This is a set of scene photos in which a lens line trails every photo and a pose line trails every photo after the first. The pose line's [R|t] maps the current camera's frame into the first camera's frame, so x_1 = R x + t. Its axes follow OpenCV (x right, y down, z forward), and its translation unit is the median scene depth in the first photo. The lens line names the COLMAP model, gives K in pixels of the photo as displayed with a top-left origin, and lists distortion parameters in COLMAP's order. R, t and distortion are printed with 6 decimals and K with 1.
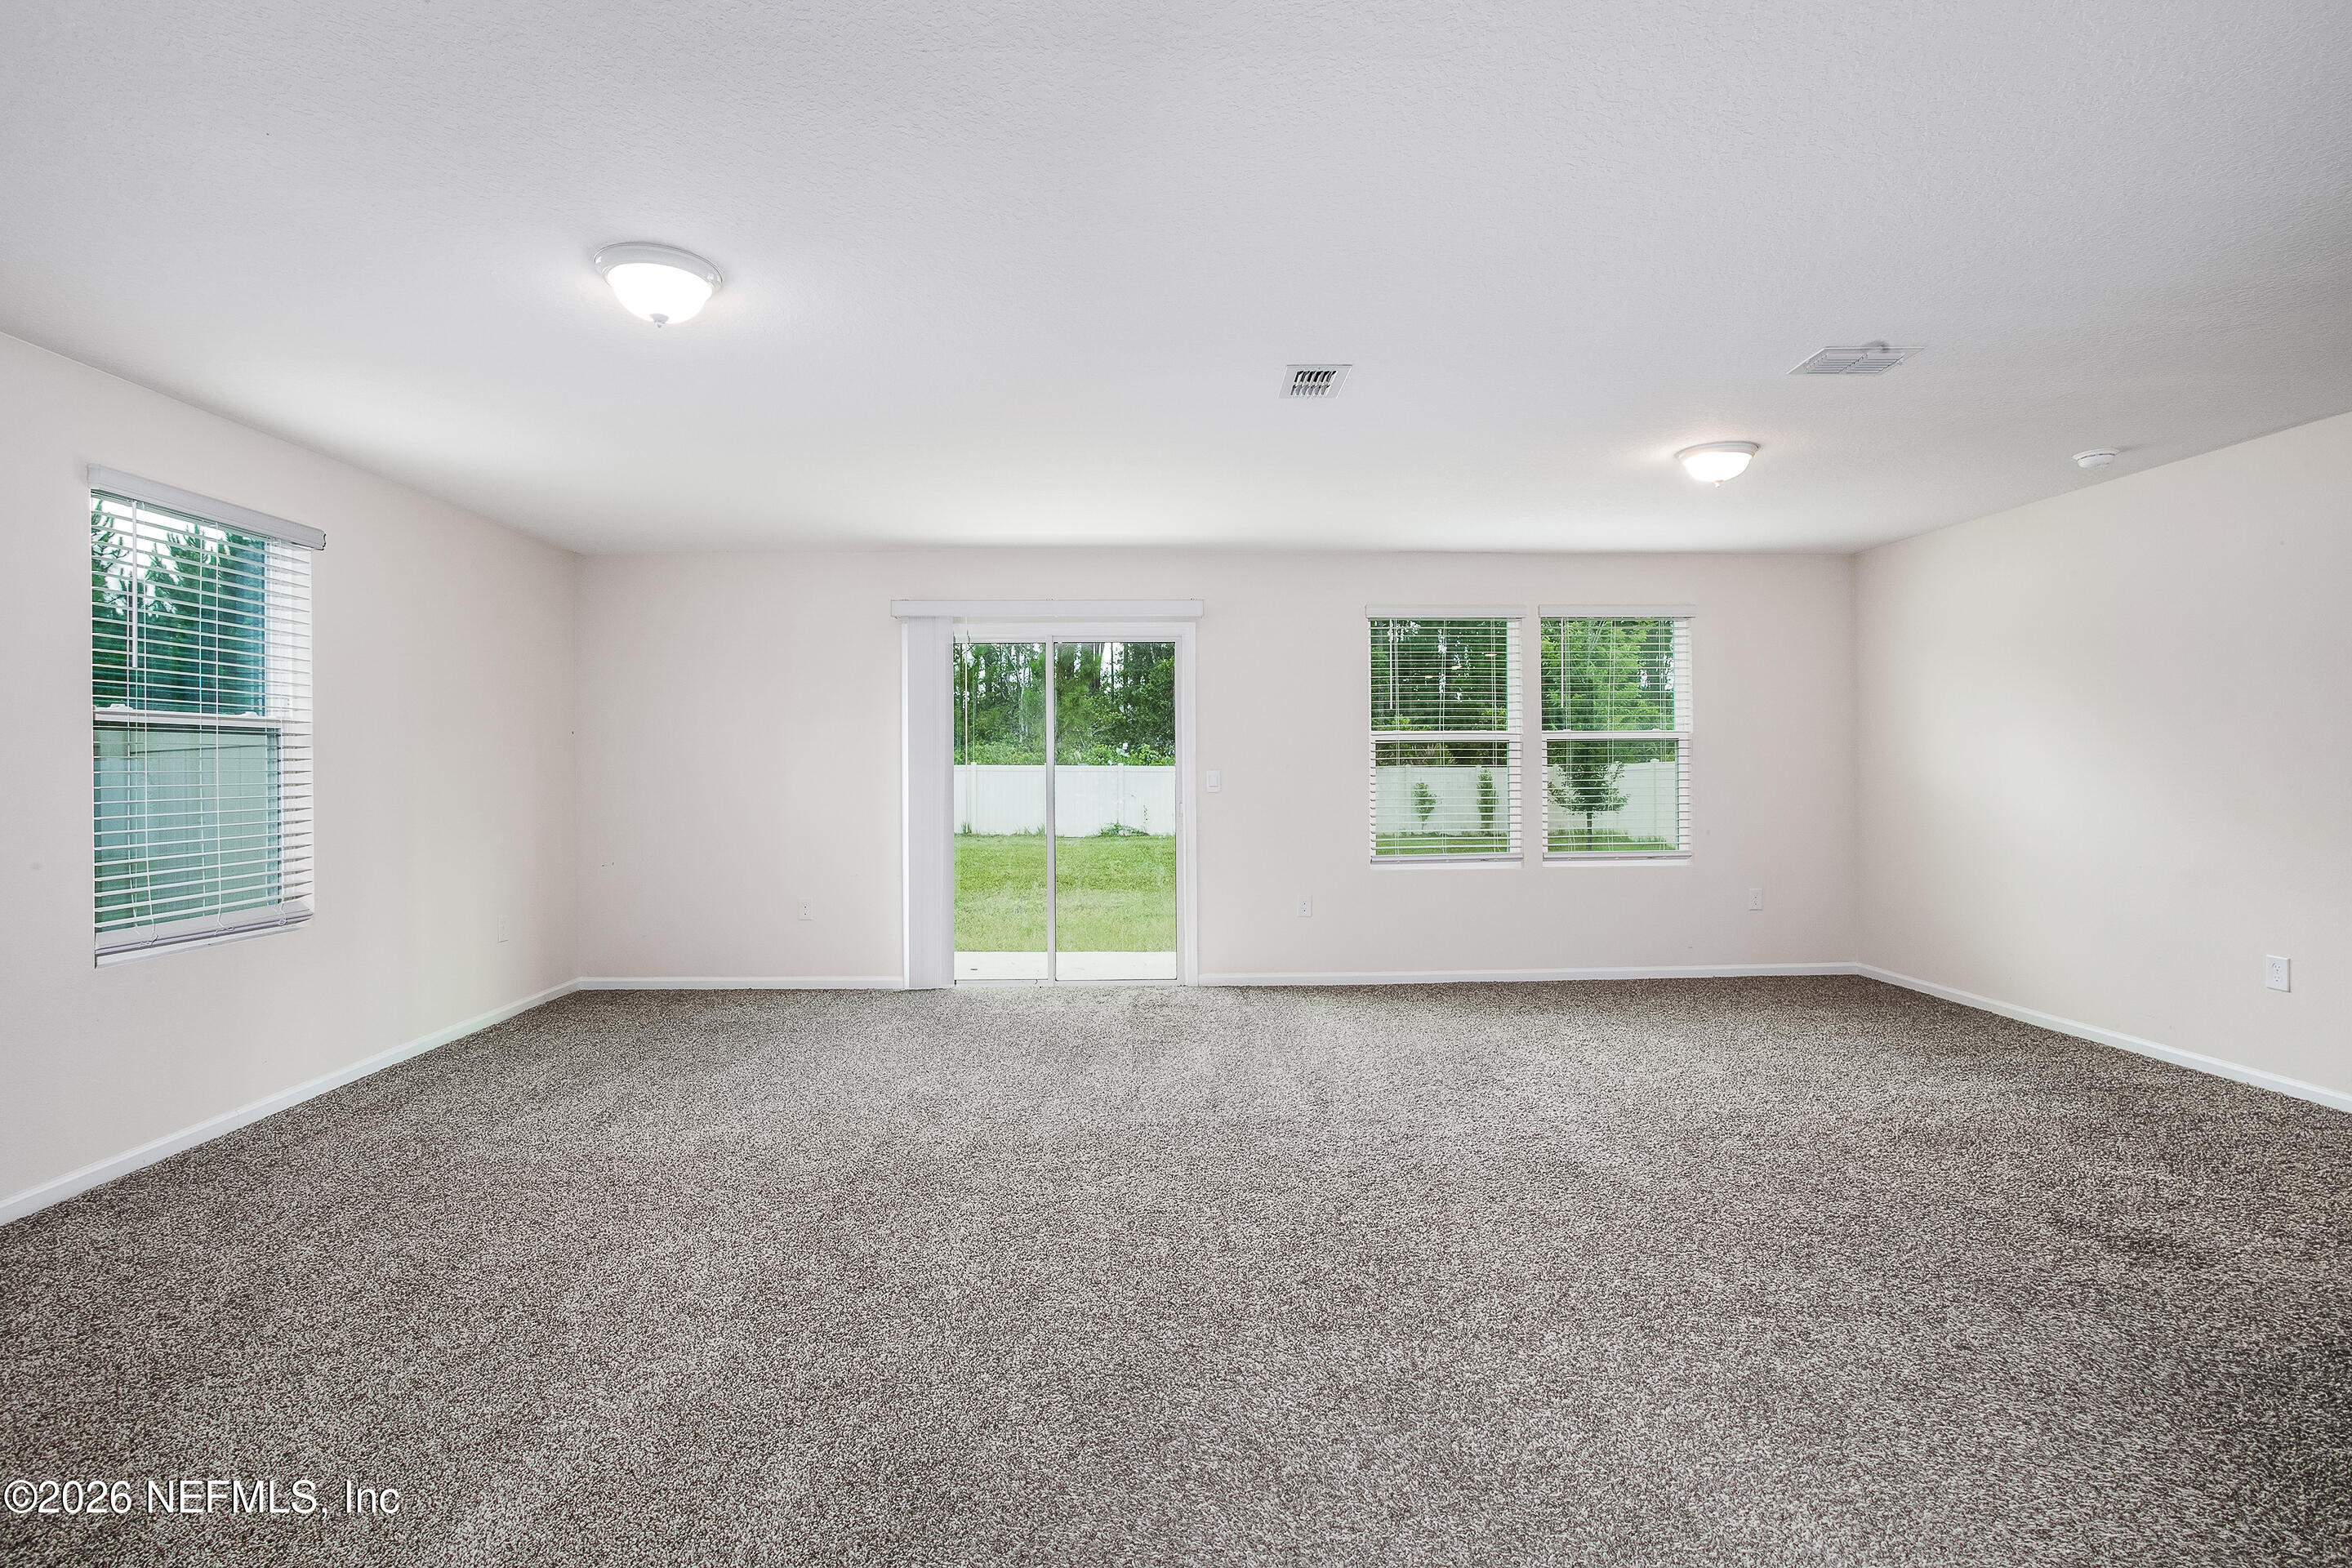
lens RADIAL K [[1137.6, 0, 1176.9], [0, 1137.6, 774.4], [0, 0, 1]] dist [-0.023591, 0.010074]
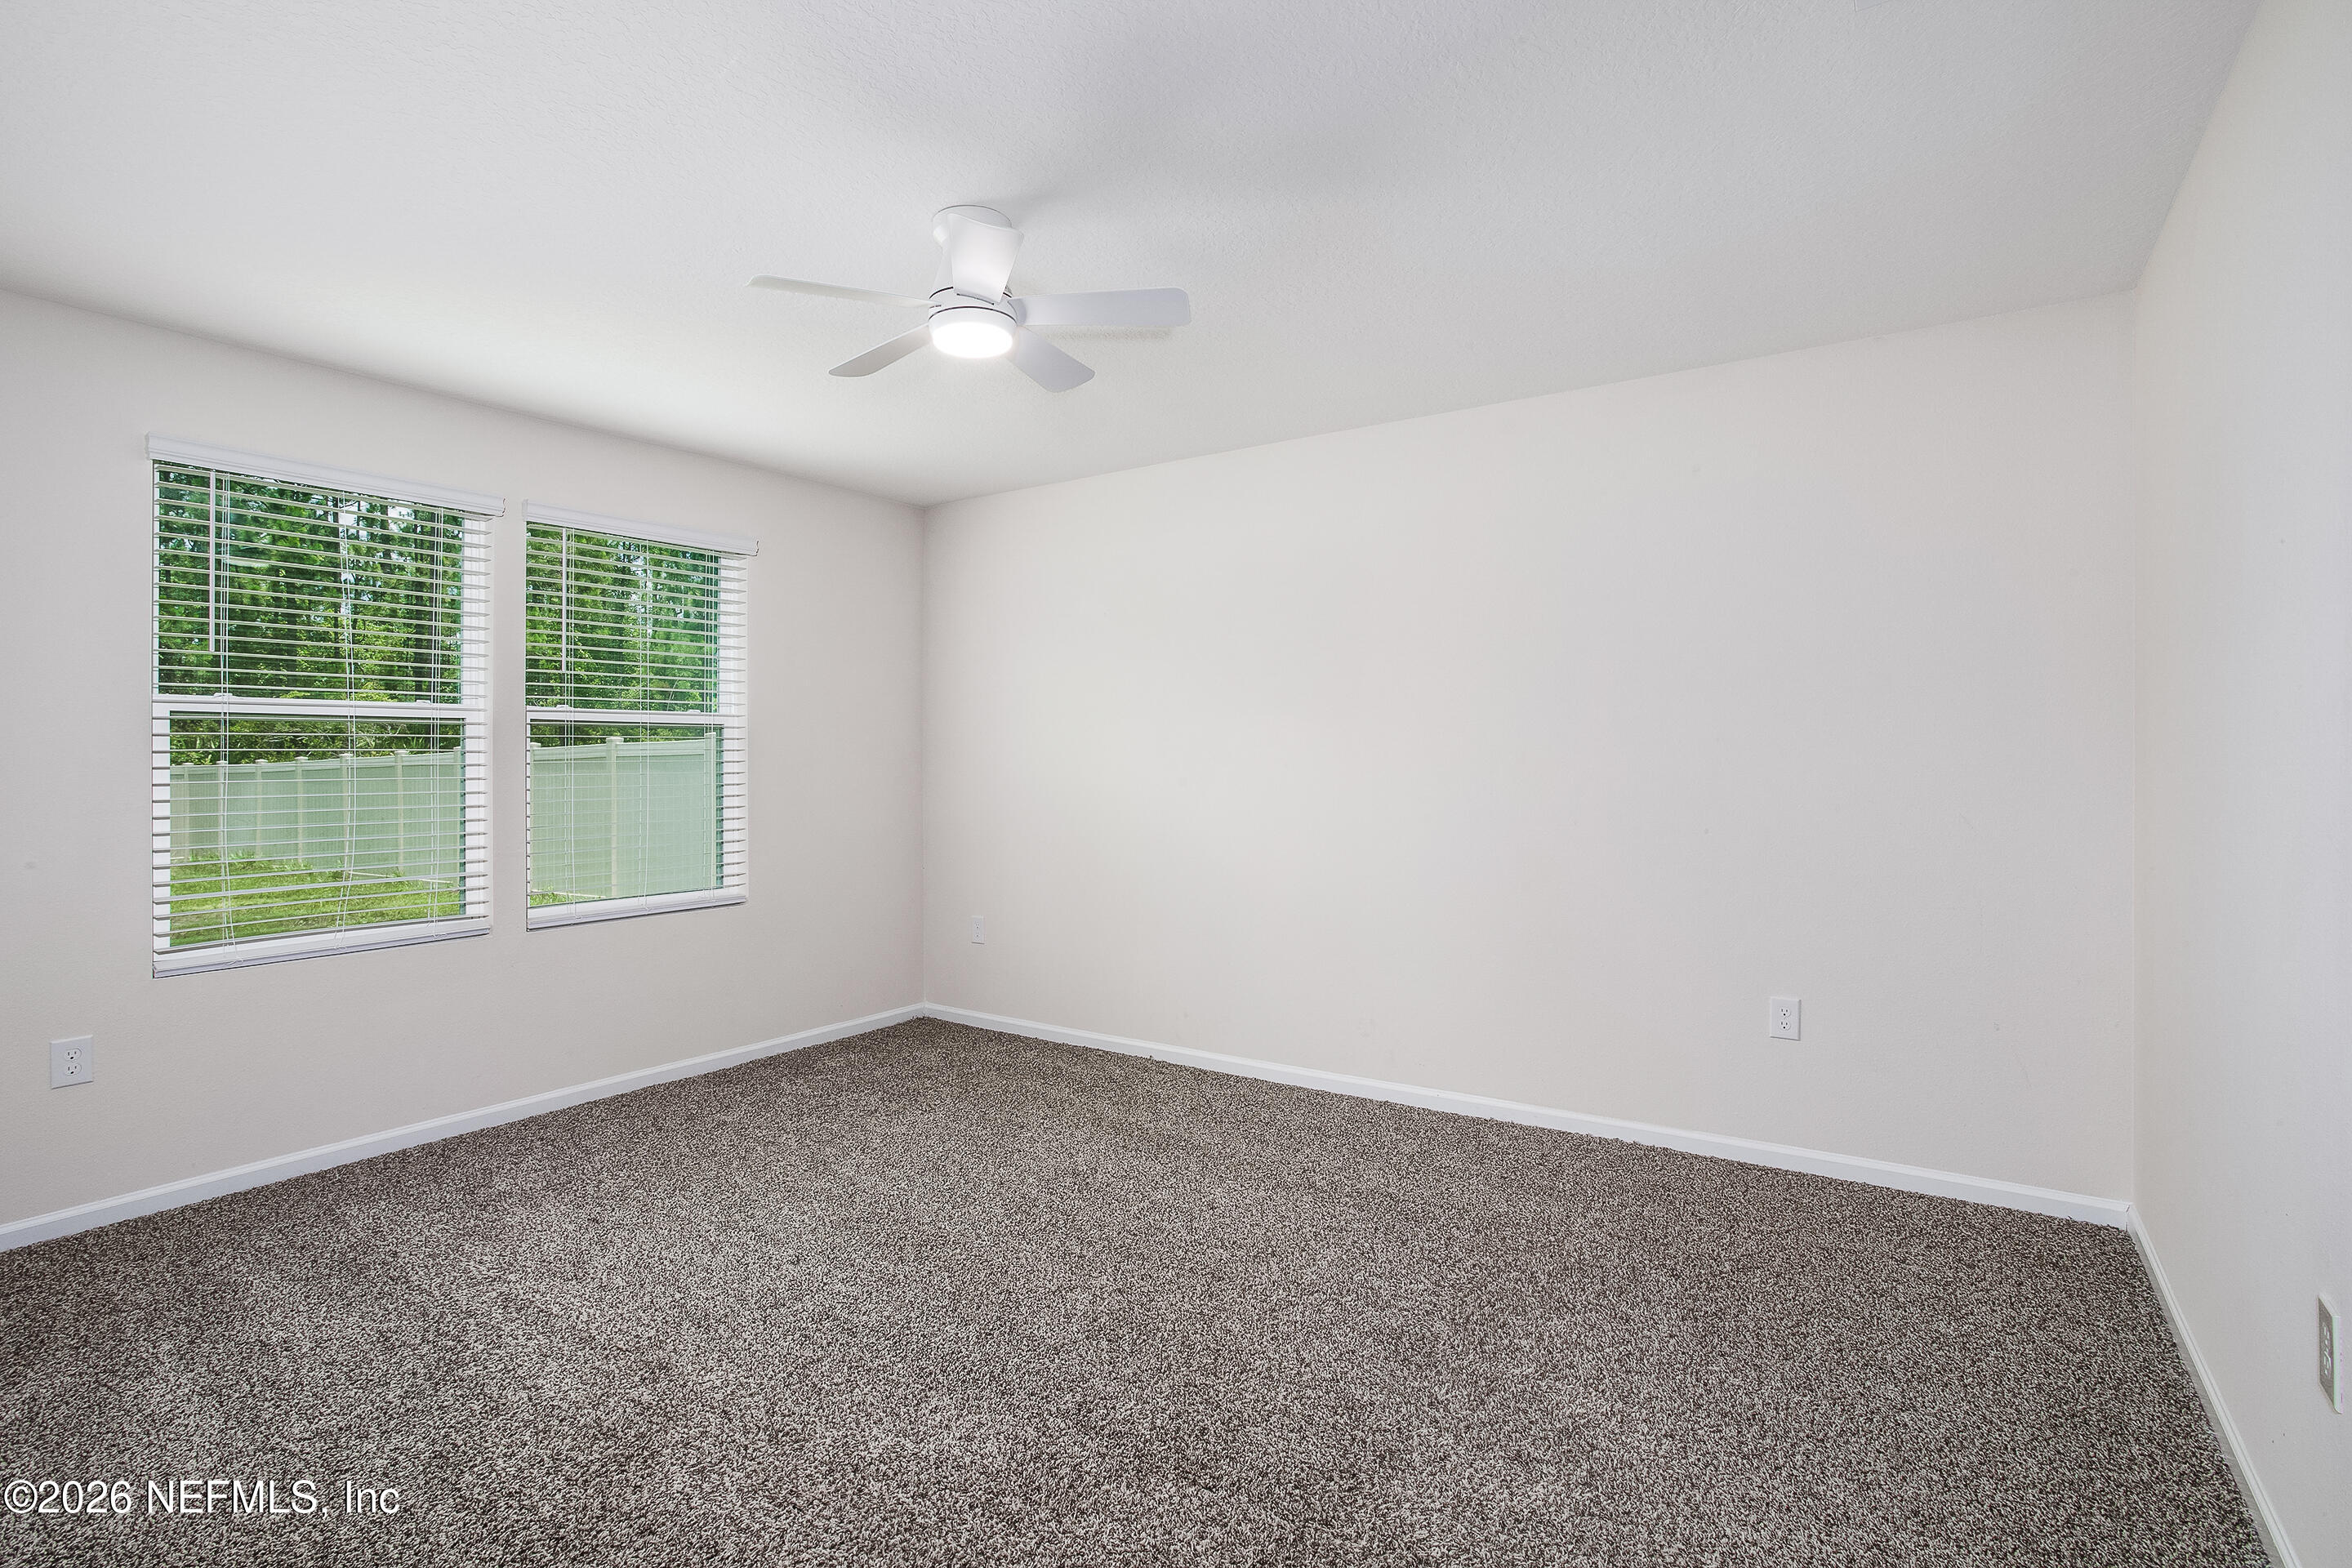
lens RADIAL K [[1137.6, 0, 1203.9], [0, 1137.6, 764.6], [0, 0, 1]] dist [-0.023591, 0.010074]
pose [[0.569668, -0.003997, 0.821865, 0.029478], [0.007839, 0.999969, -0.000571, -0.003651], [-0.821837, 0.006768, 0.569682, 0.357470]]
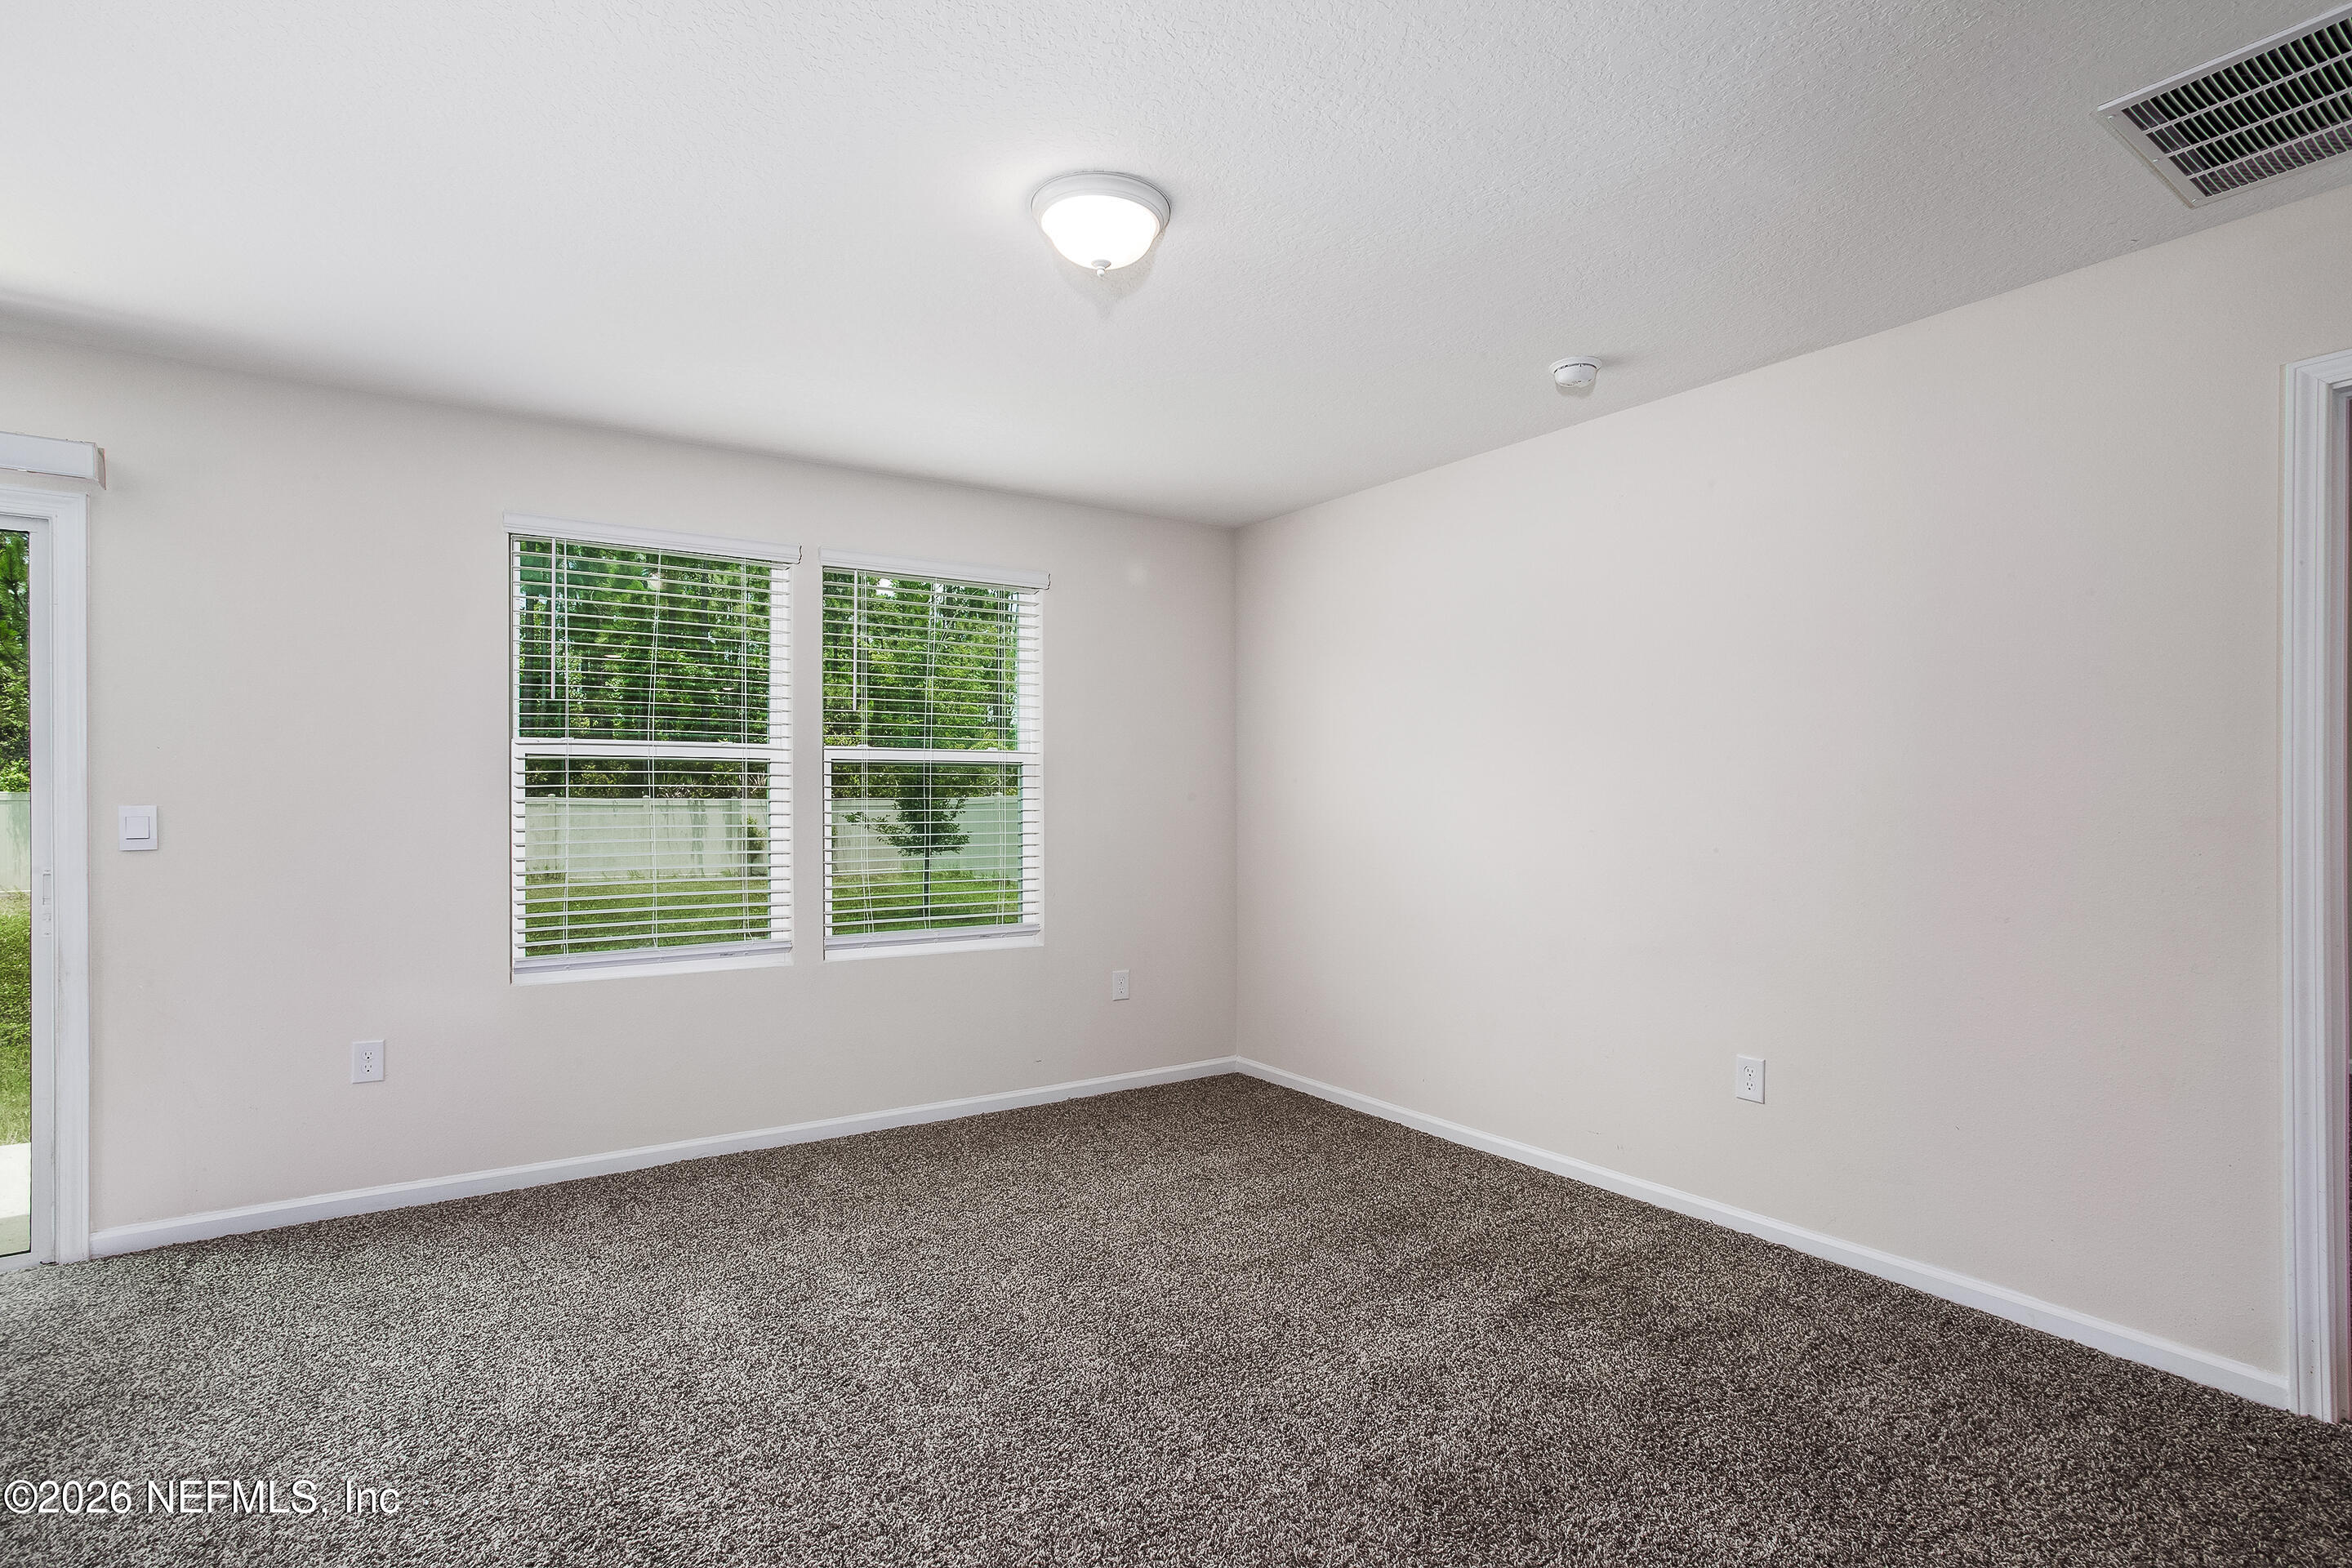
lens RADIAL K [[1137.6, 0, 1181.3], [0, 1137.6, 806.4], [0, 0, 1]] dist [-0.023591, 0.010074]
pose [[0.848663, 0.003273, 0.528923, 0.157569], [-0.003405, 0.999994, -0.000726, -0.004537], [-0.528922, -0.001185, 0.848669, 0.358845]]
